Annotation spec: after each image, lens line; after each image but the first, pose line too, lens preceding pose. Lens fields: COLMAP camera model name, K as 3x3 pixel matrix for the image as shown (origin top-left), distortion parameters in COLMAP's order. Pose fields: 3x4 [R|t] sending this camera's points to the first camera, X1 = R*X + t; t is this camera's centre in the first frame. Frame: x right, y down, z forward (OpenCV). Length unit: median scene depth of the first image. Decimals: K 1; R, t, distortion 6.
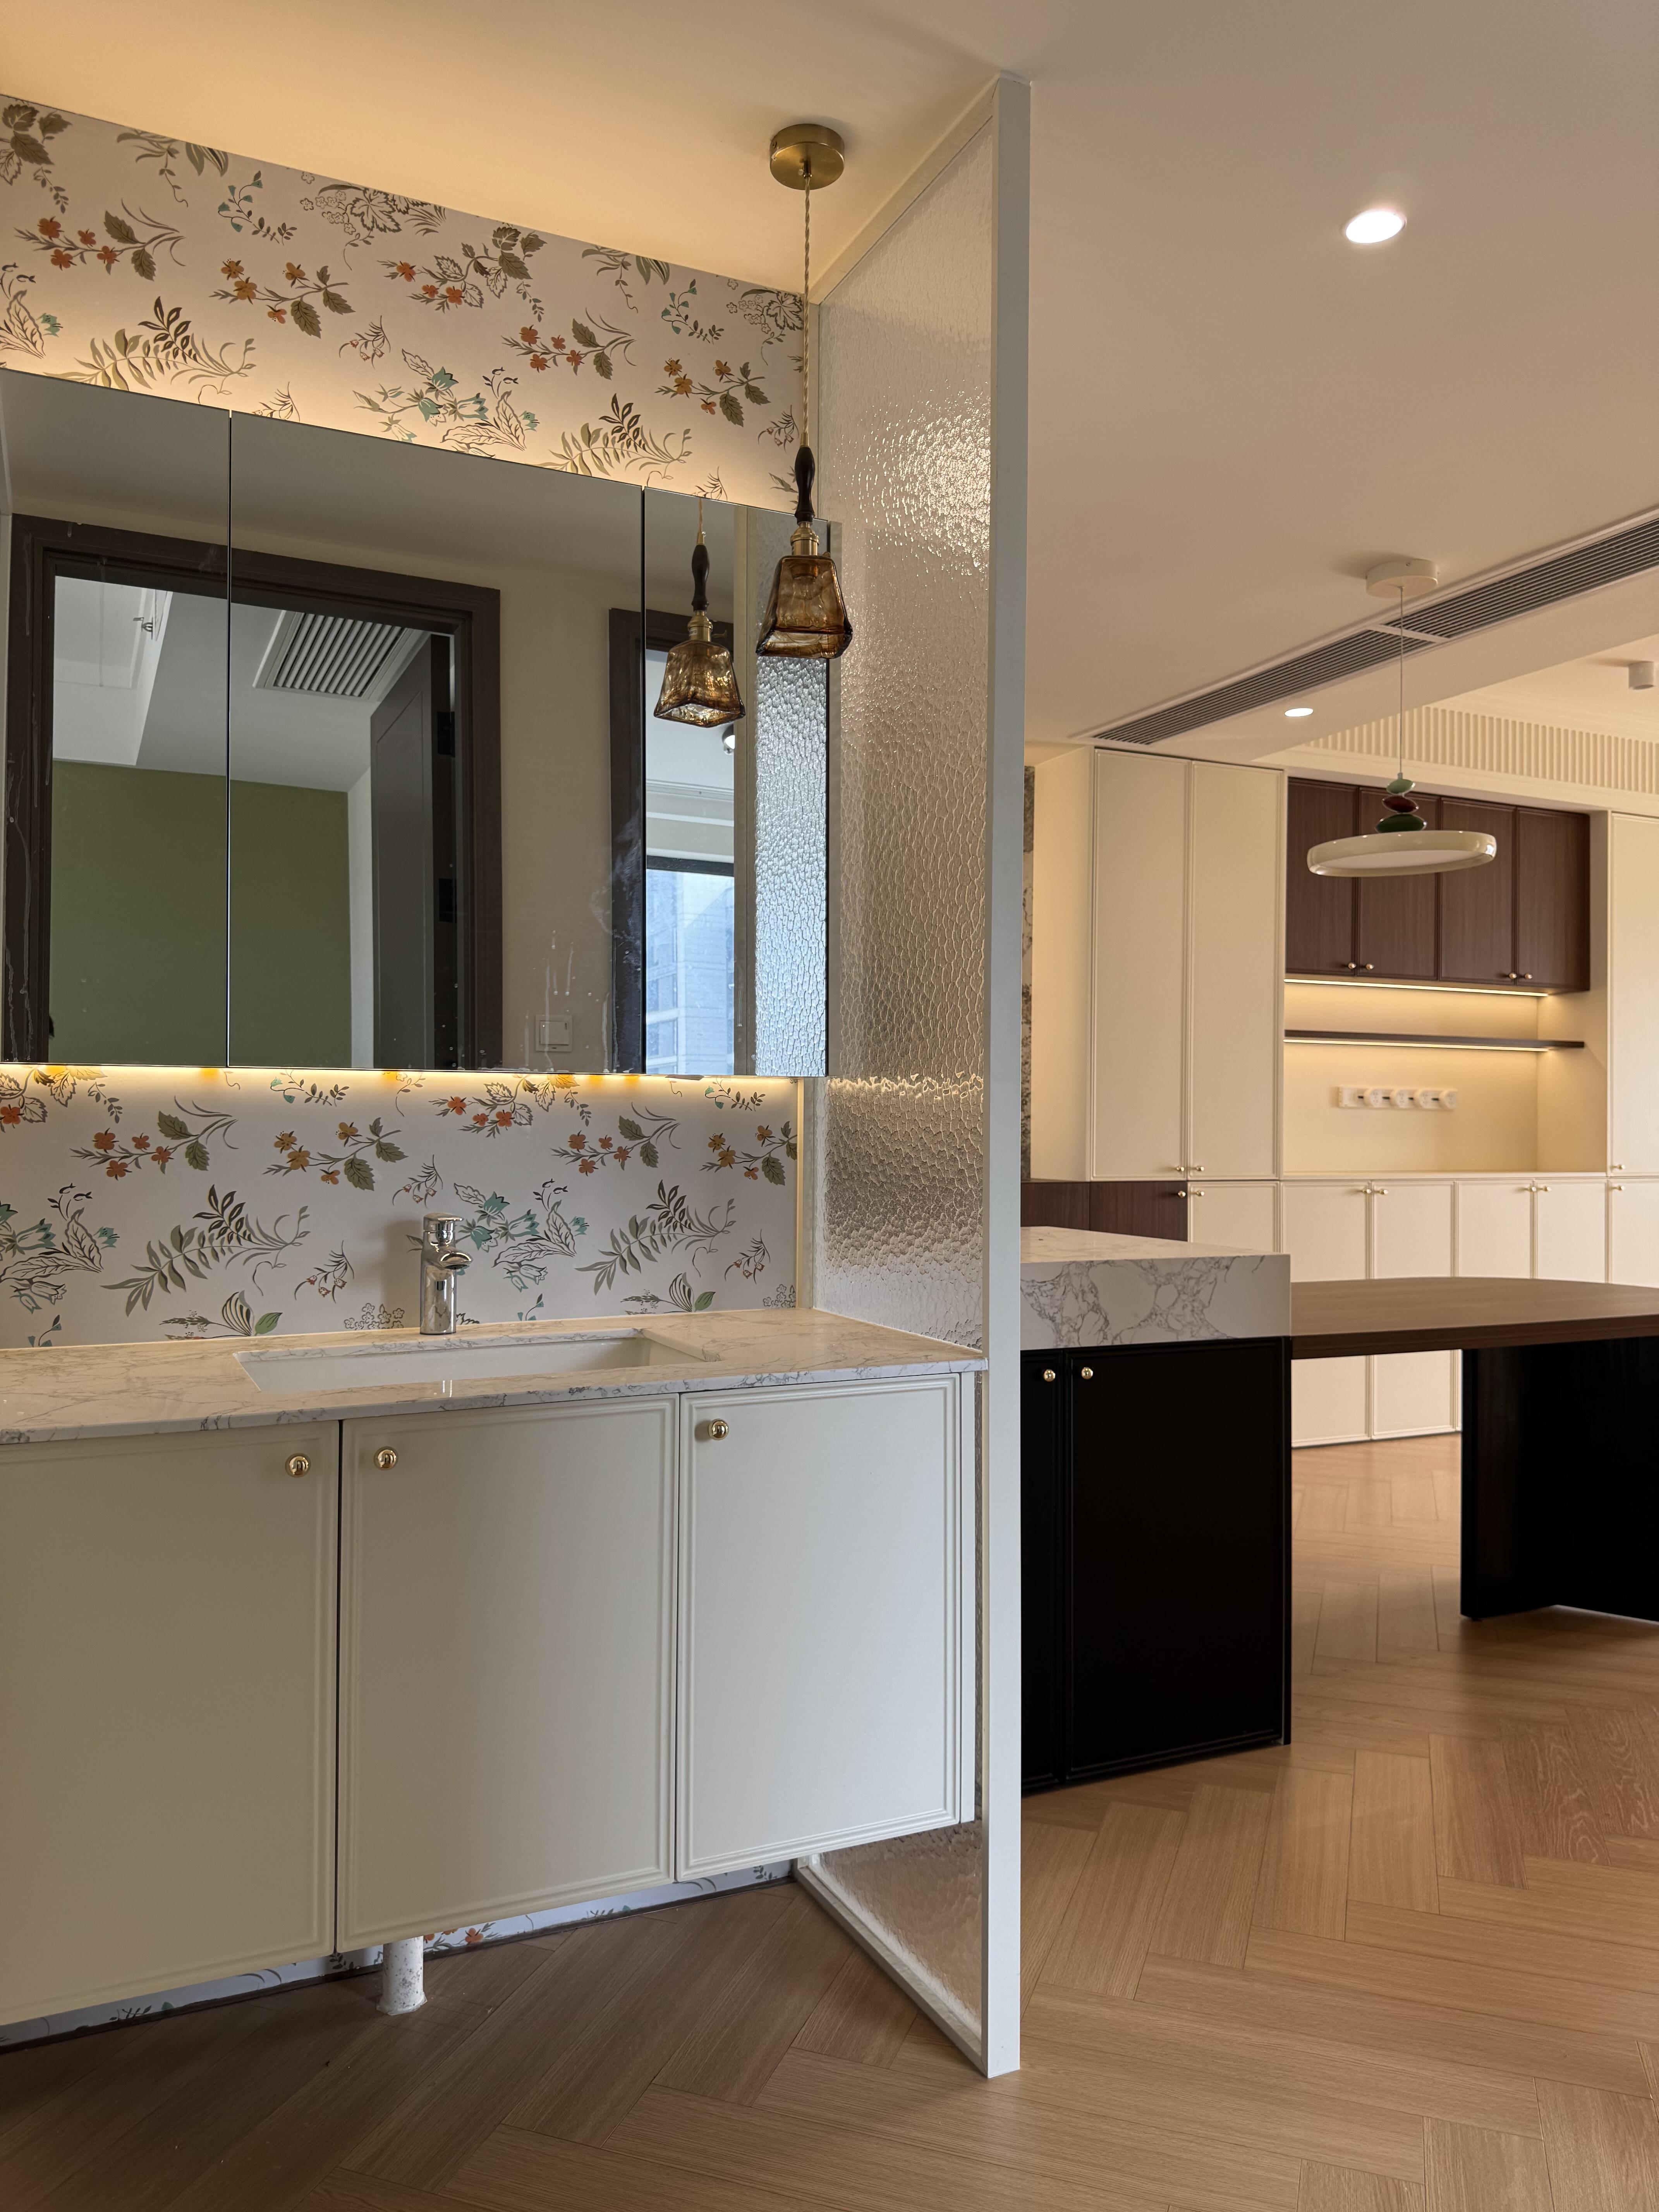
lens RADIAL K [[1571.1, 0, 827.8], [0, 1571.1, 1112.8], [0, 0, 1]] dist [0.090819, -0.151140]
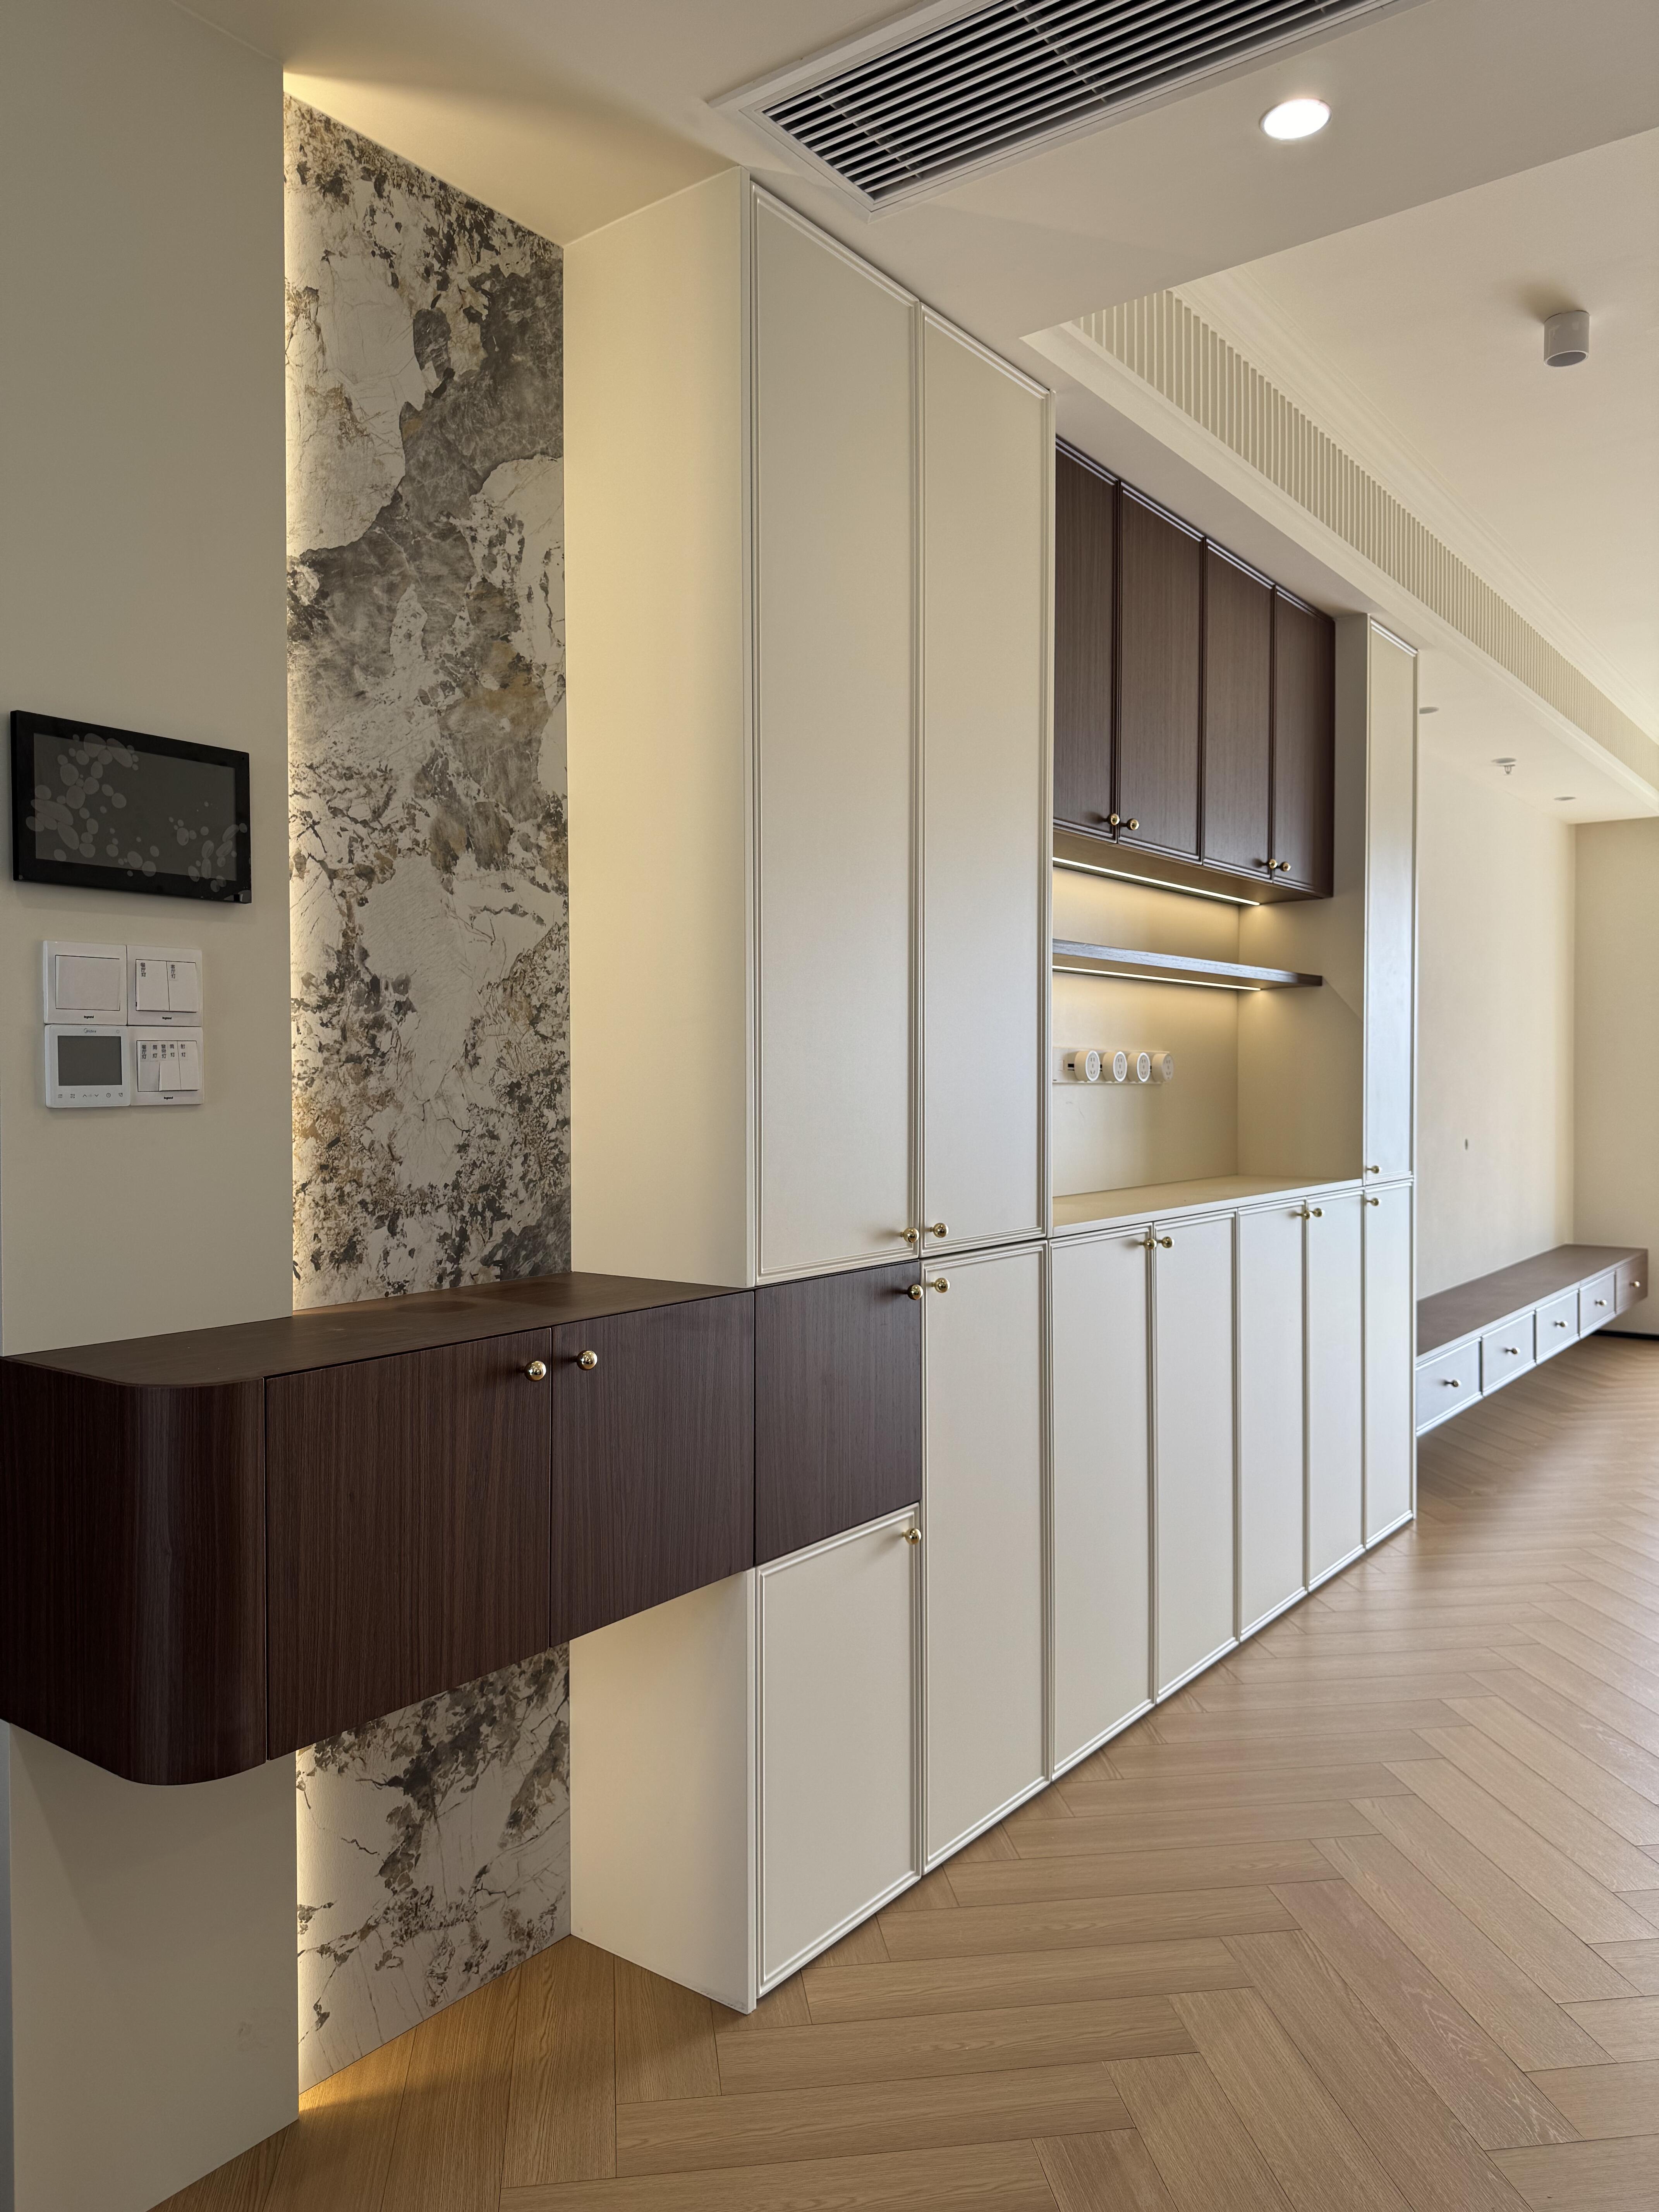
lens RADIAL K [[1571.1, 0, 827.8], [0, 1571.1, 1112.8], [0, 0, 1]] dist [0.090819, -0.151140]
pose [[0.889525, -0.019957, 0.456451, 0.001155], [0.007170, 0.999532, 0.029728, -0.012654], [-0.456831, -0.023171, 0.889252, 0.665529]]
